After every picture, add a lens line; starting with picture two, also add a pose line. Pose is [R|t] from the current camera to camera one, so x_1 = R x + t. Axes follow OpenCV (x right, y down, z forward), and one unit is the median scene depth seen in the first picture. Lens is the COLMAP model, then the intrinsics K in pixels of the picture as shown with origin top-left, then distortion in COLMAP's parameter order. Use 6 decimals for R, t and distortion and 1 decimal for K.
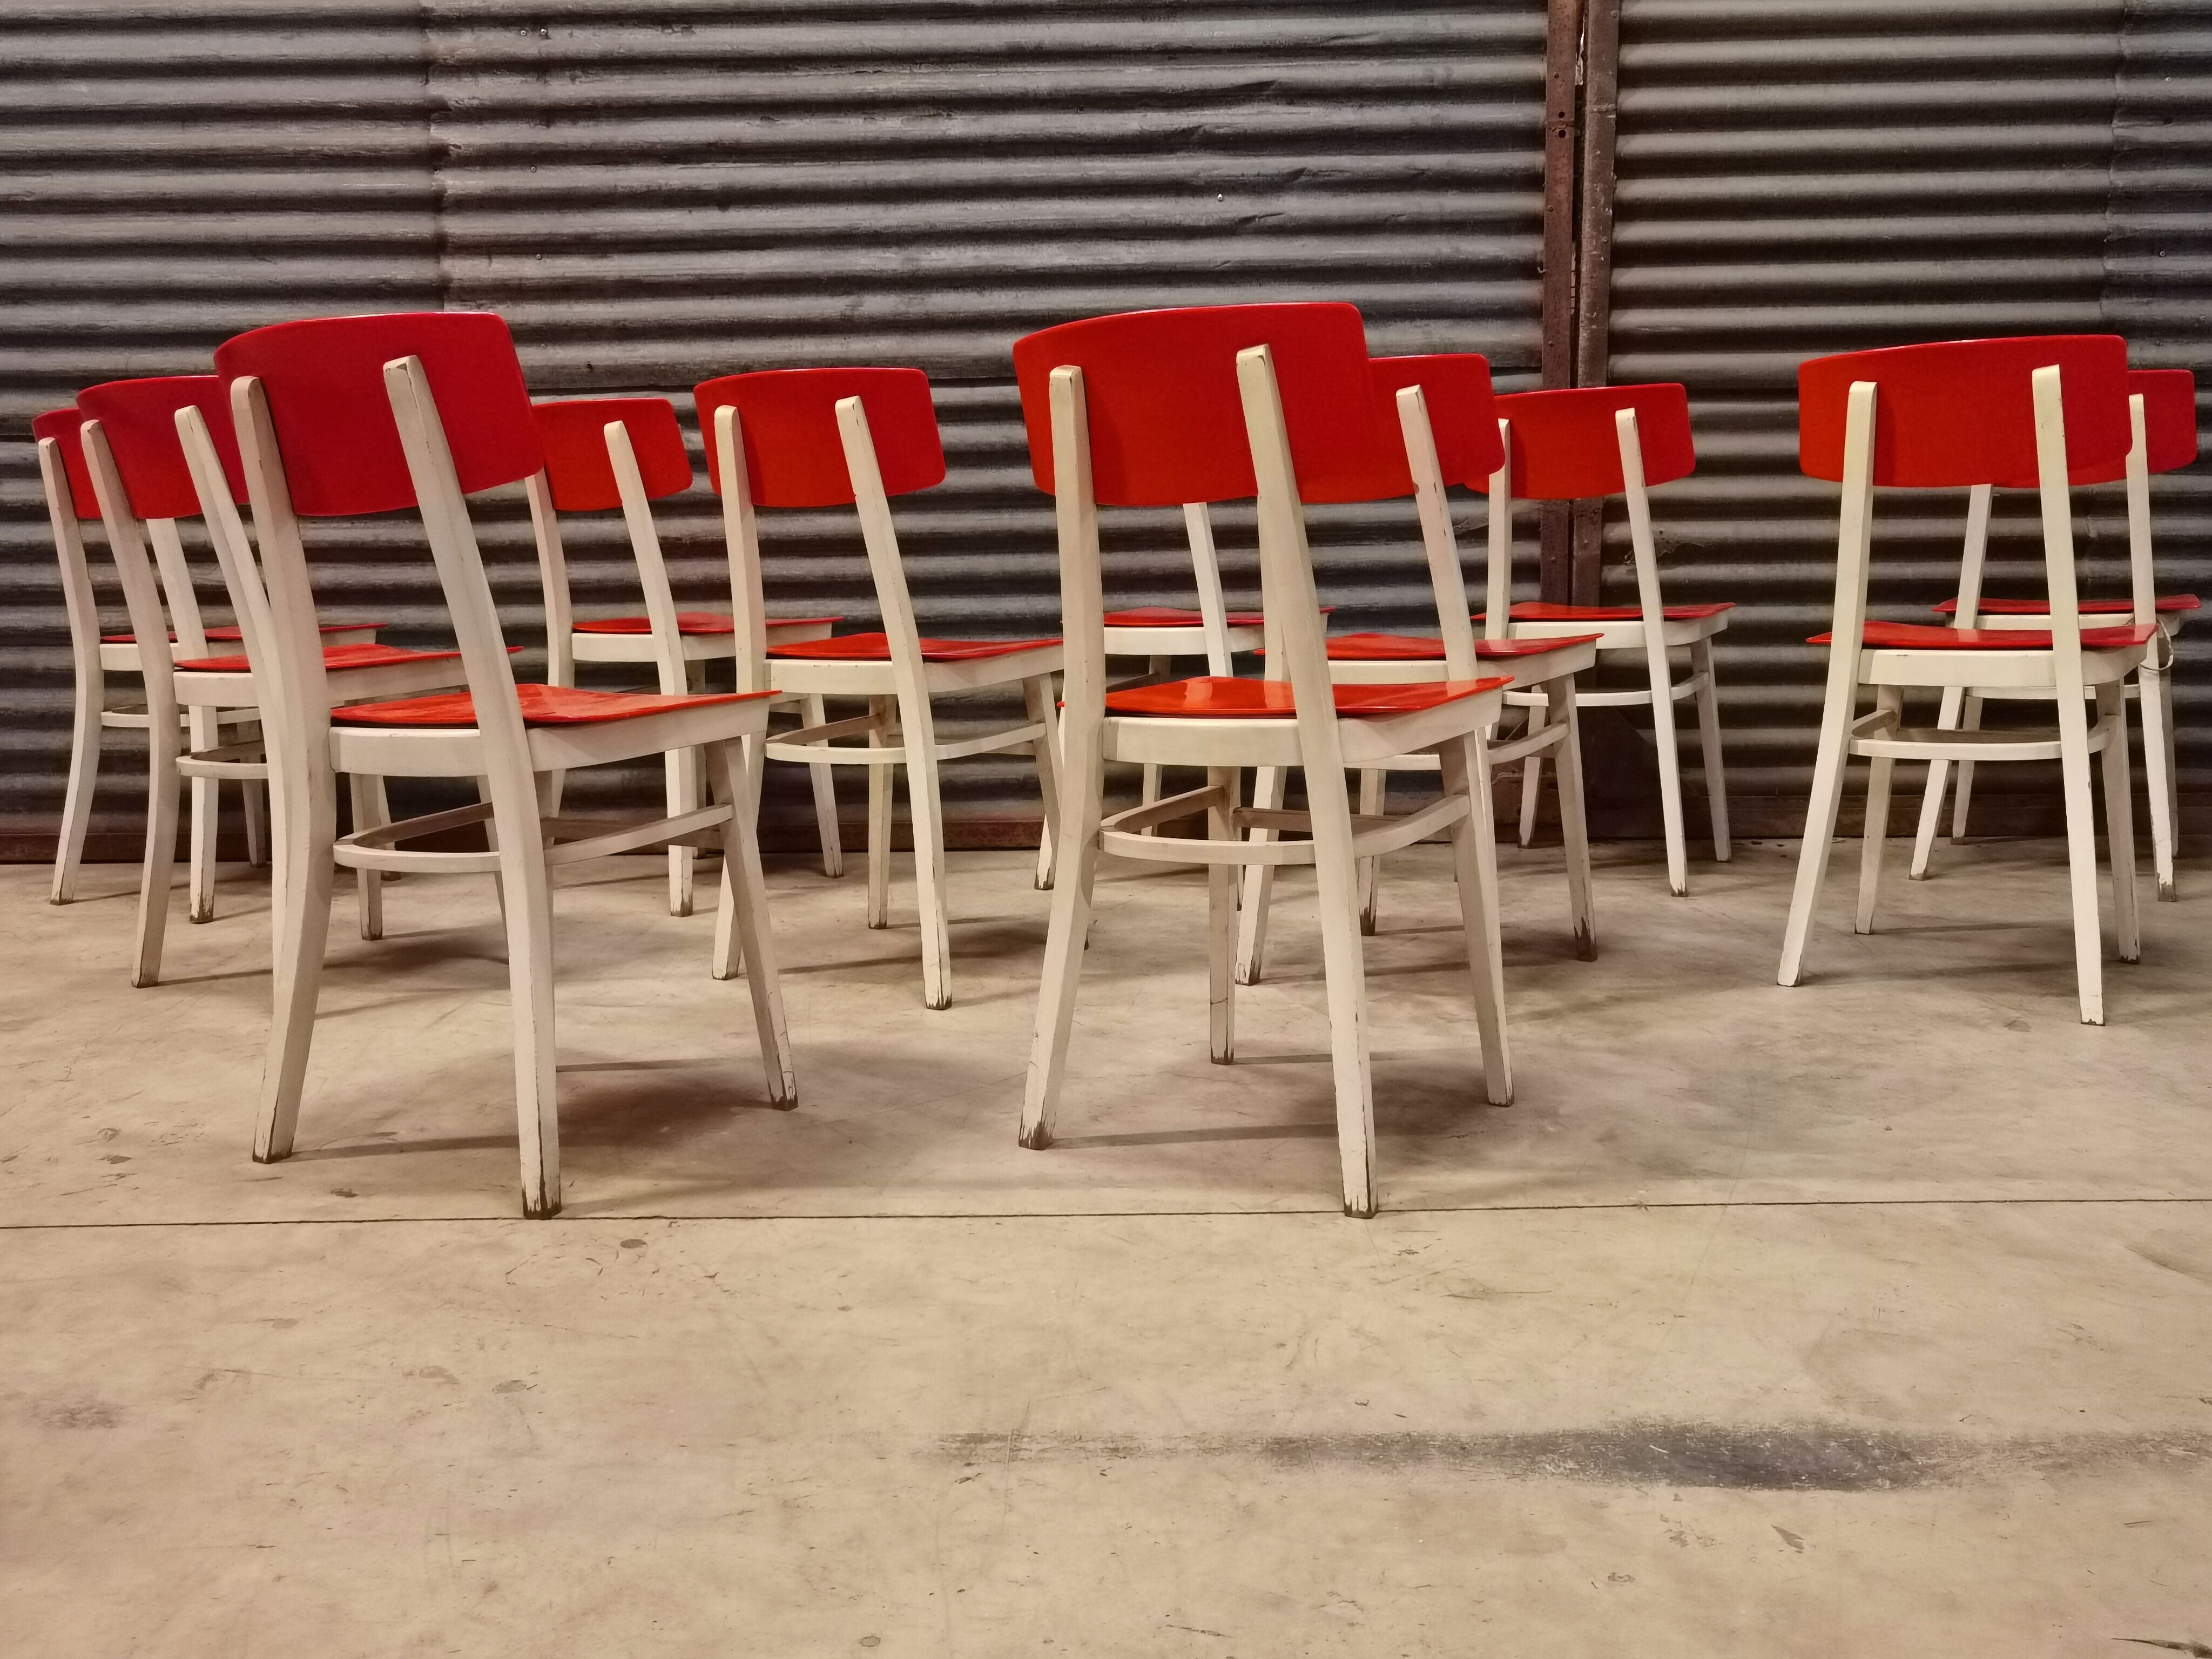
lens RADIAL K [[2013.1, 0, 1100.6], [0, 2013.1, 806.0], [0, 0, 1]] dist [-0.010521, 0.070690]
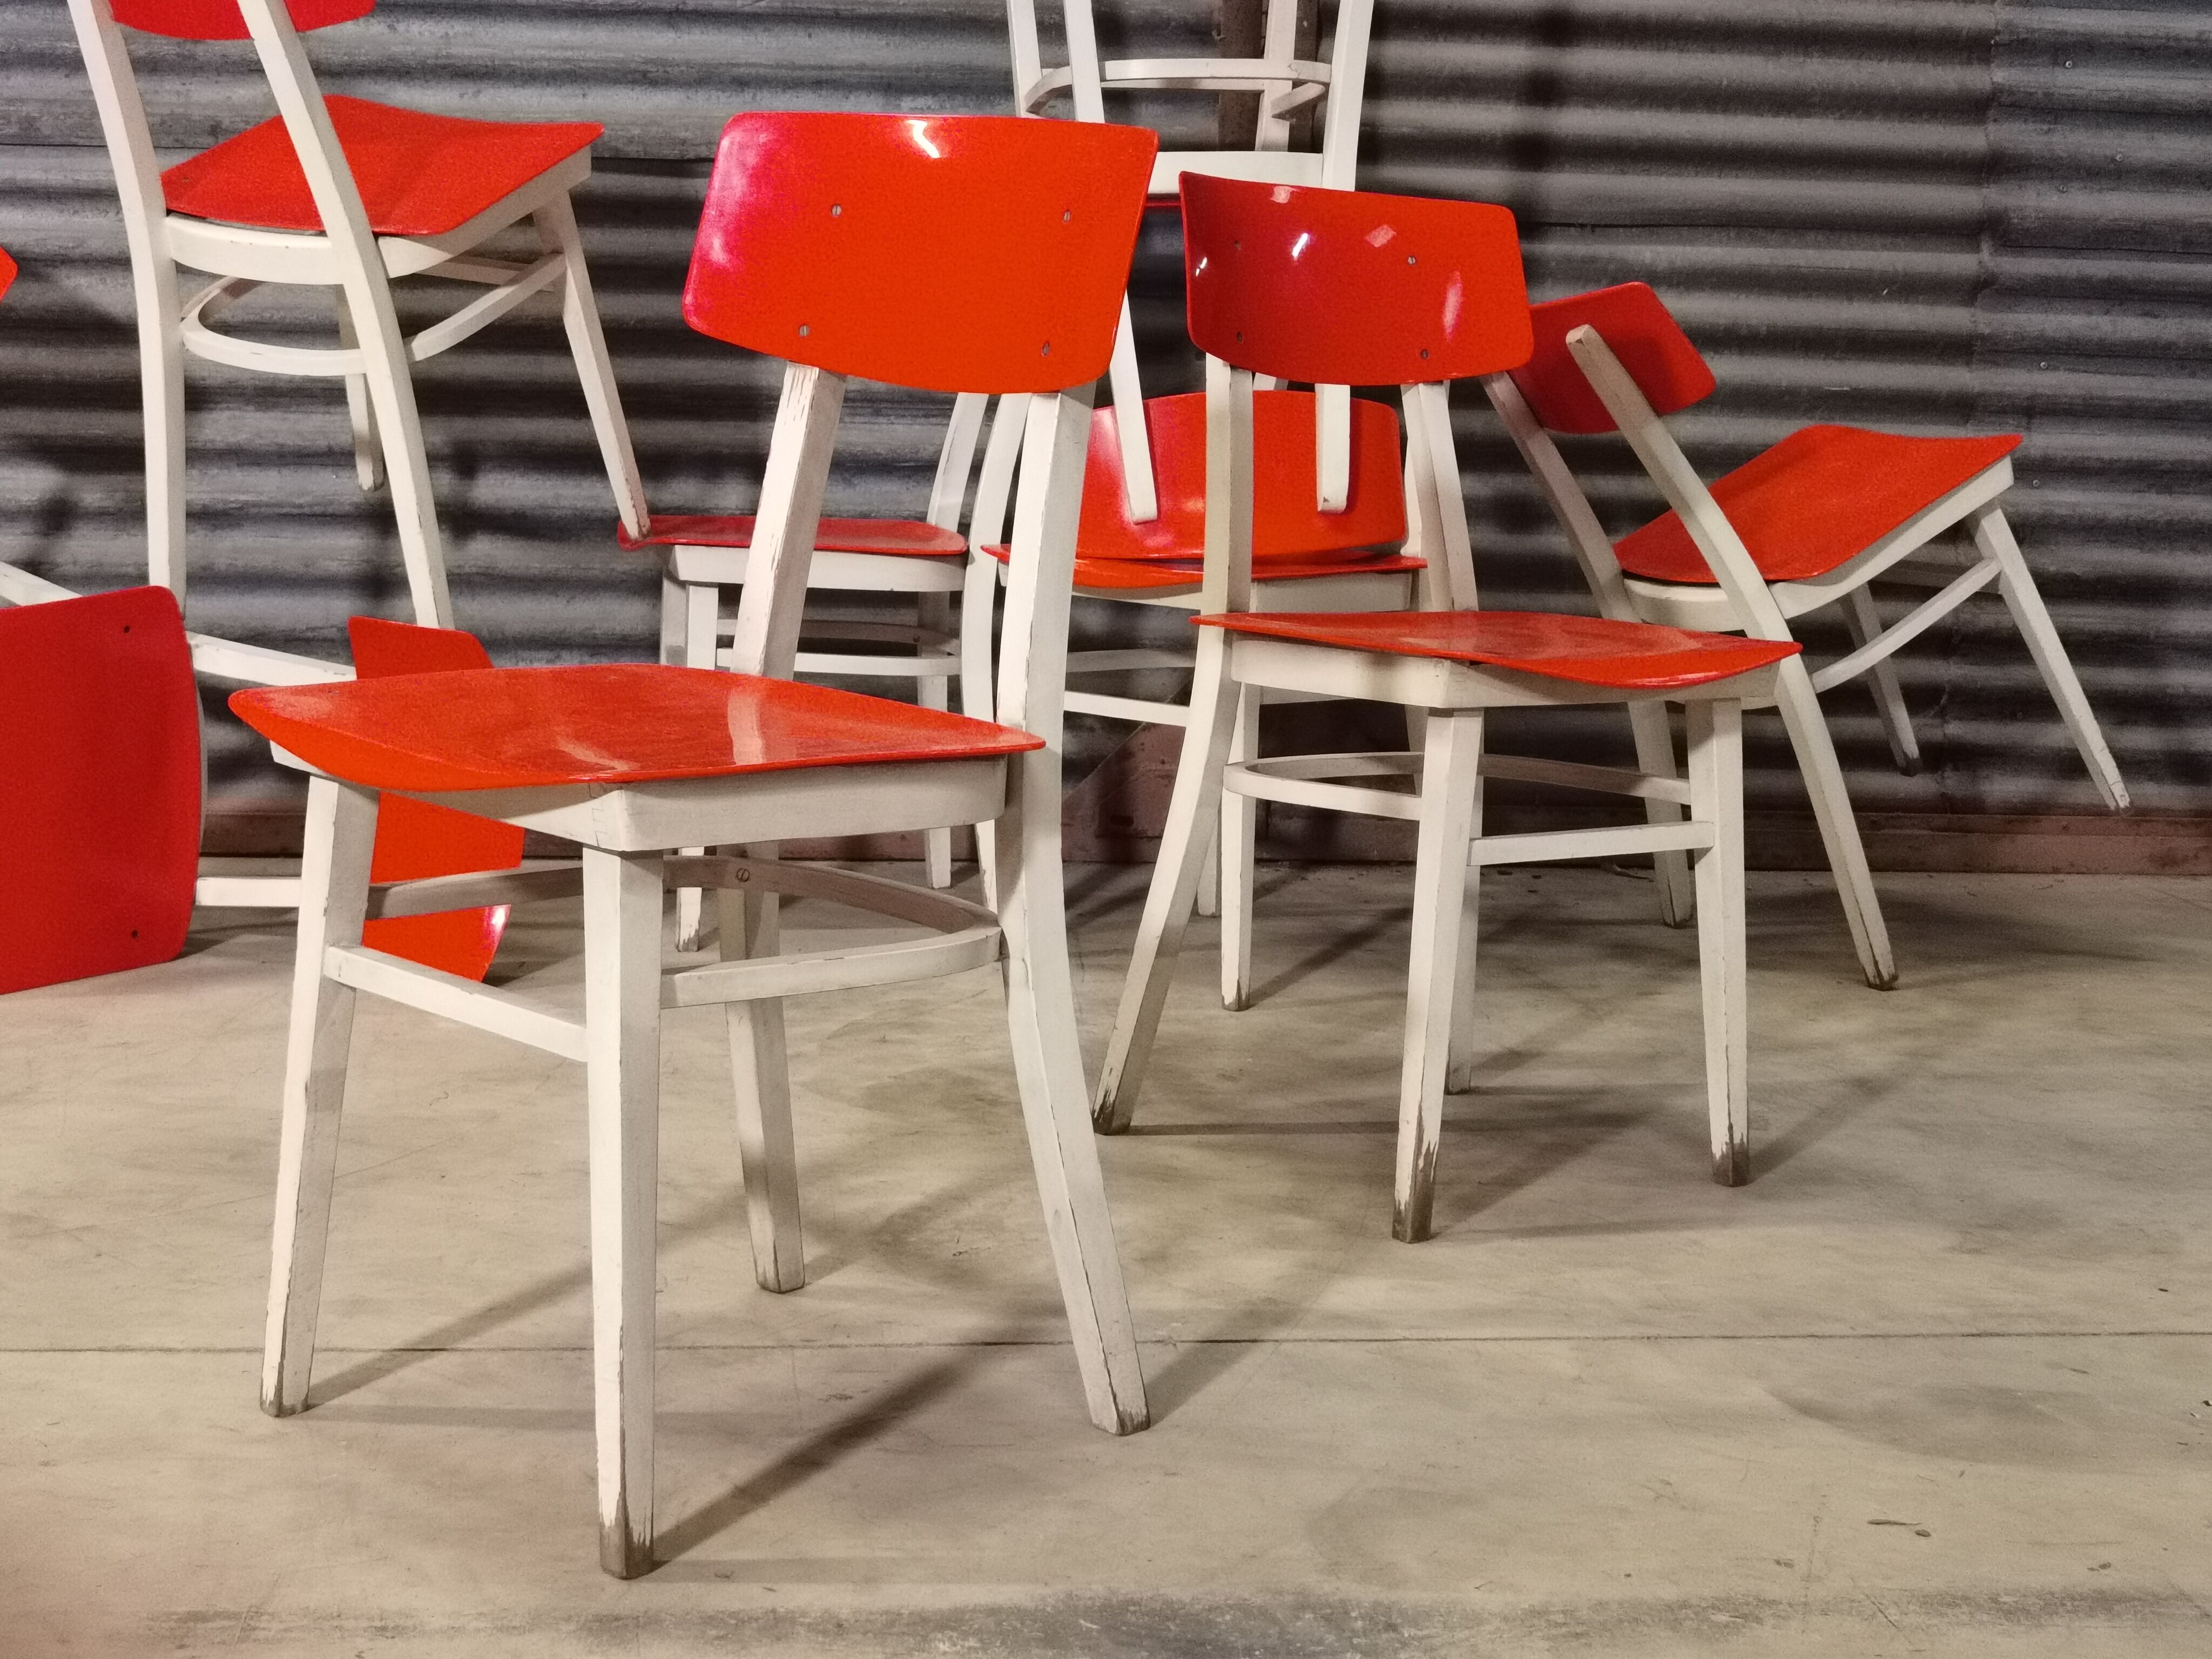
lens RADIAL K [[3226.0, 0, 1071.4], [0, 3226.0, 831.0], [0, 0, 1]] dist [-0.041642, 0.042321]
pose [[0.992652, 0.024180, 0.118561, 0.073790], [-0.024911, 0.999679, 0.004685, 0.004120], [-0.118410, -0.007604, 0.992936, -0.150696]]
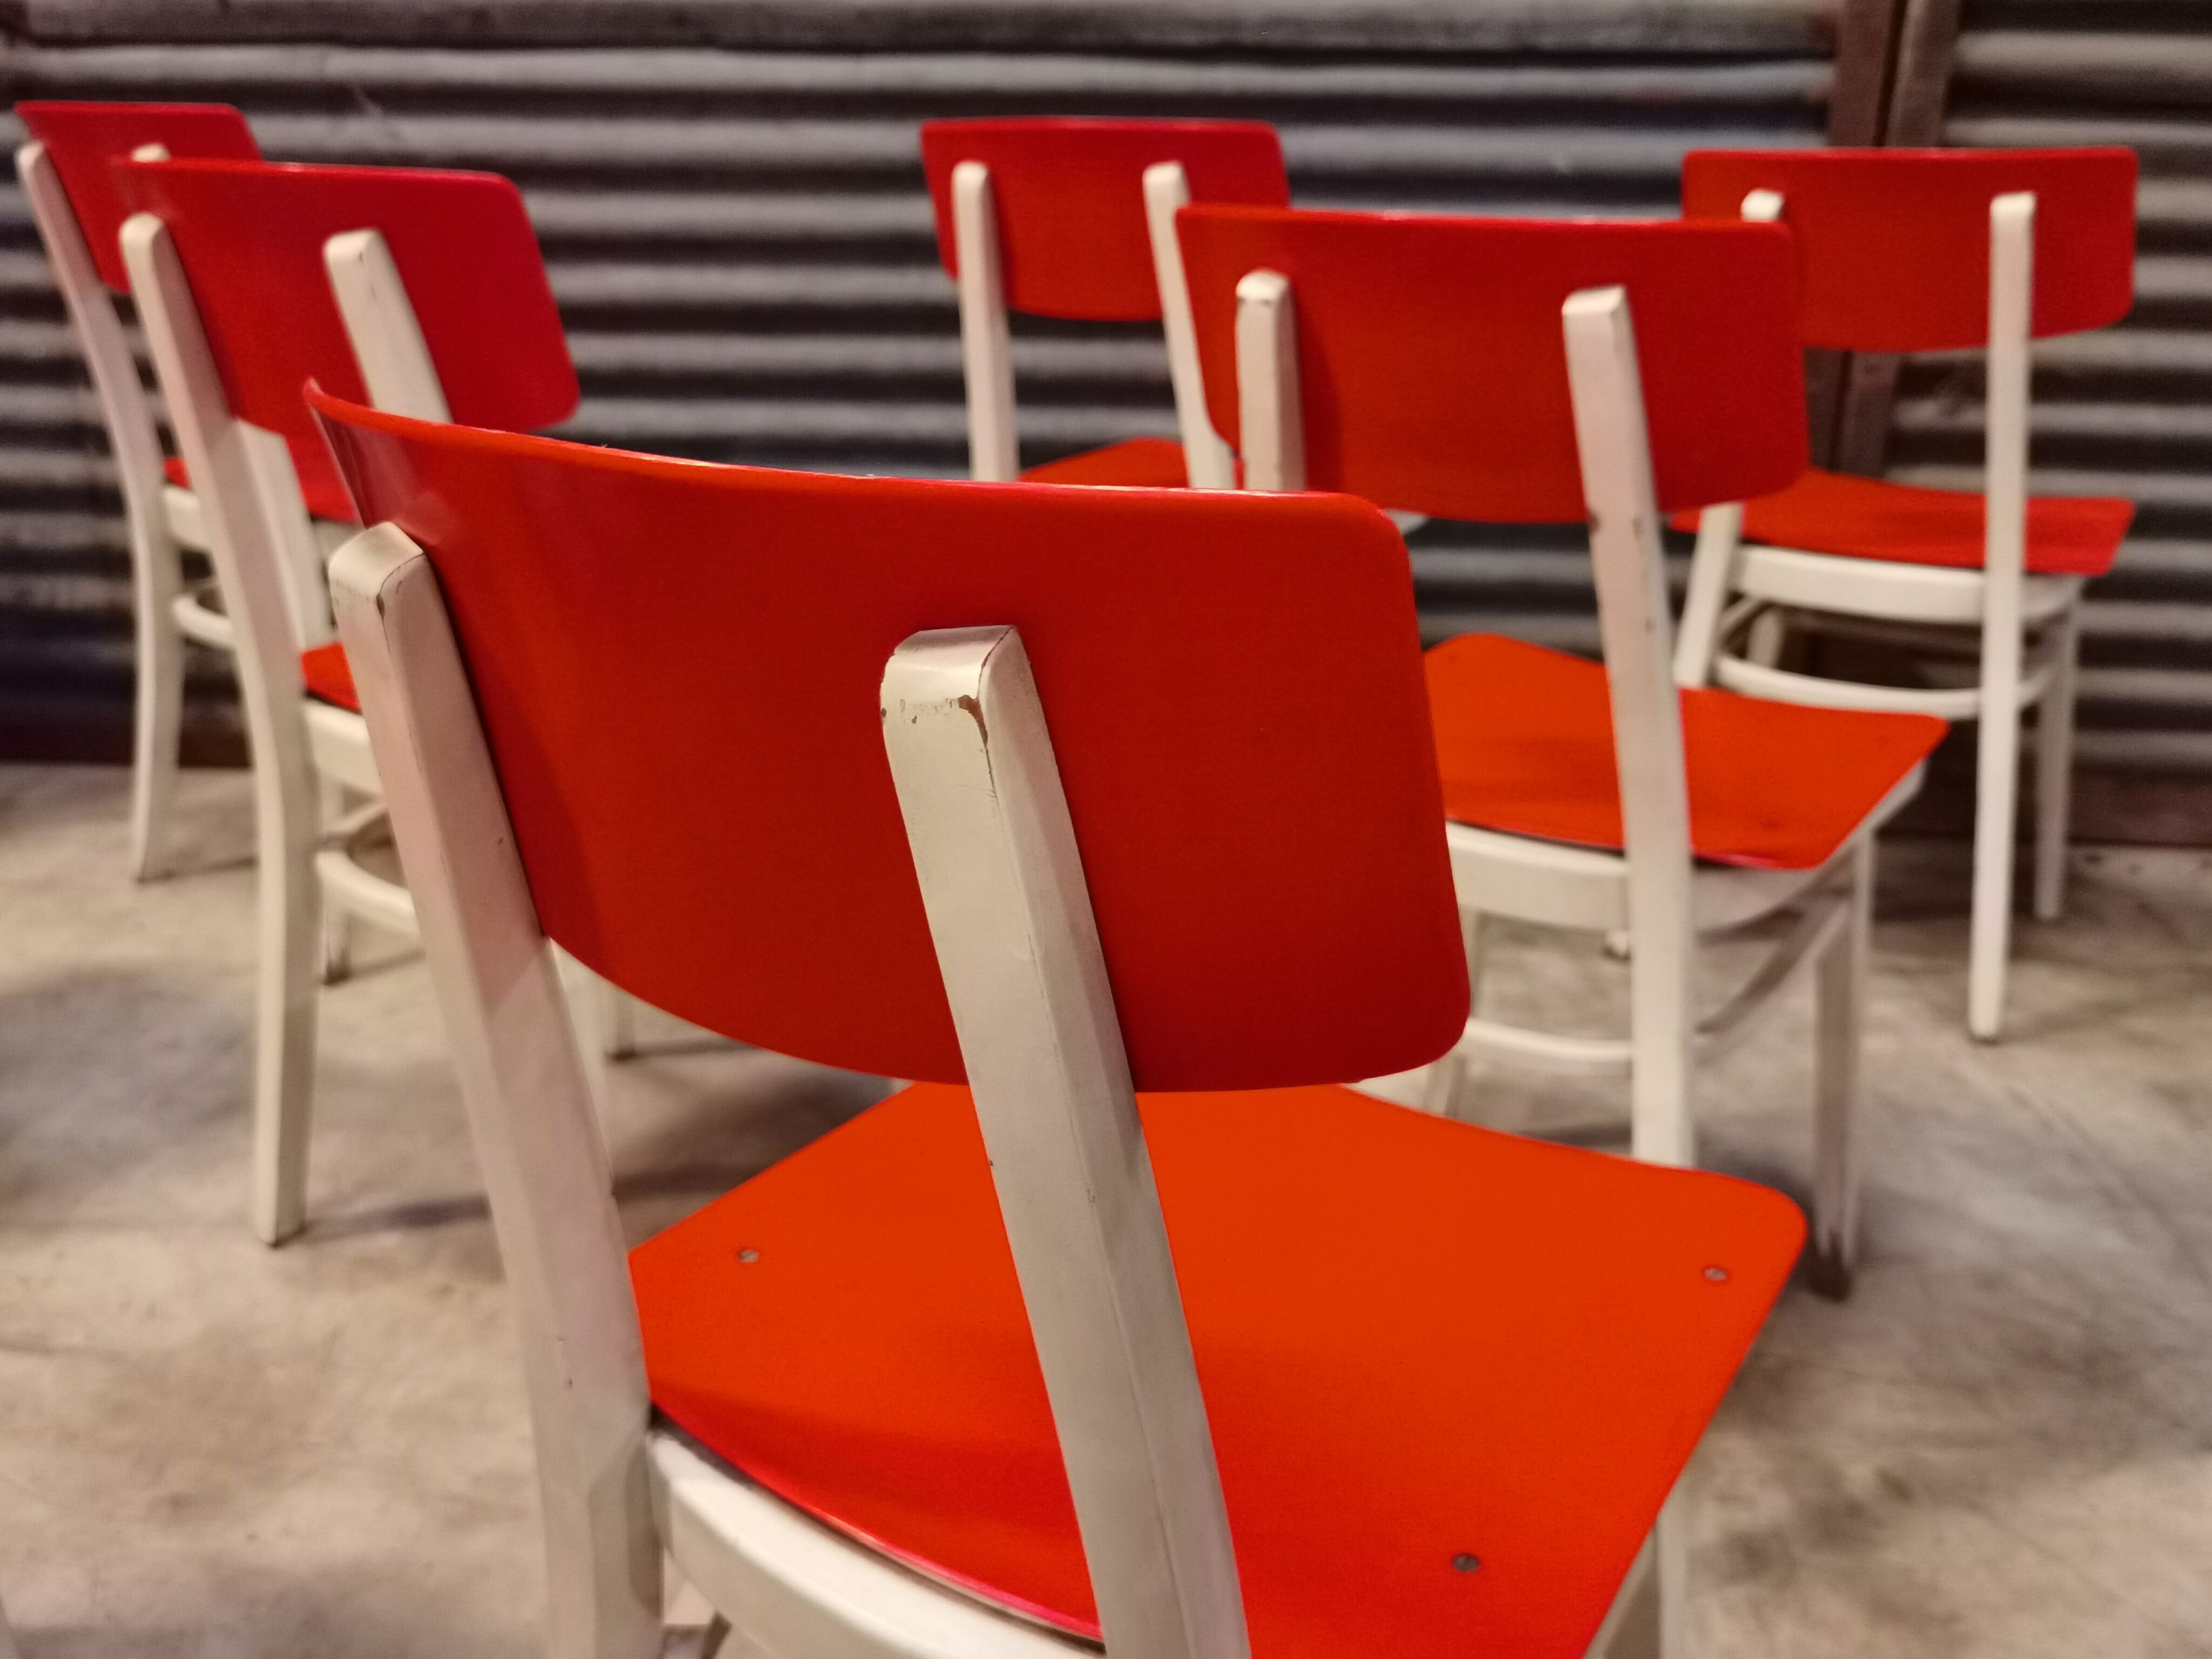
lens RADIAL K [[1999.2, 0, 1122.1], [0, 1999.2, 803.0], [0, 0, 1]] dist [0.006363, -0.006790]
pose [[0.997523, 0.050925, -0.048524, 0.089225], [-0.038737, 0.973508, 0.225347, -0.215623], [0.058714, -0.222909, 0.973069, 0.634381]]
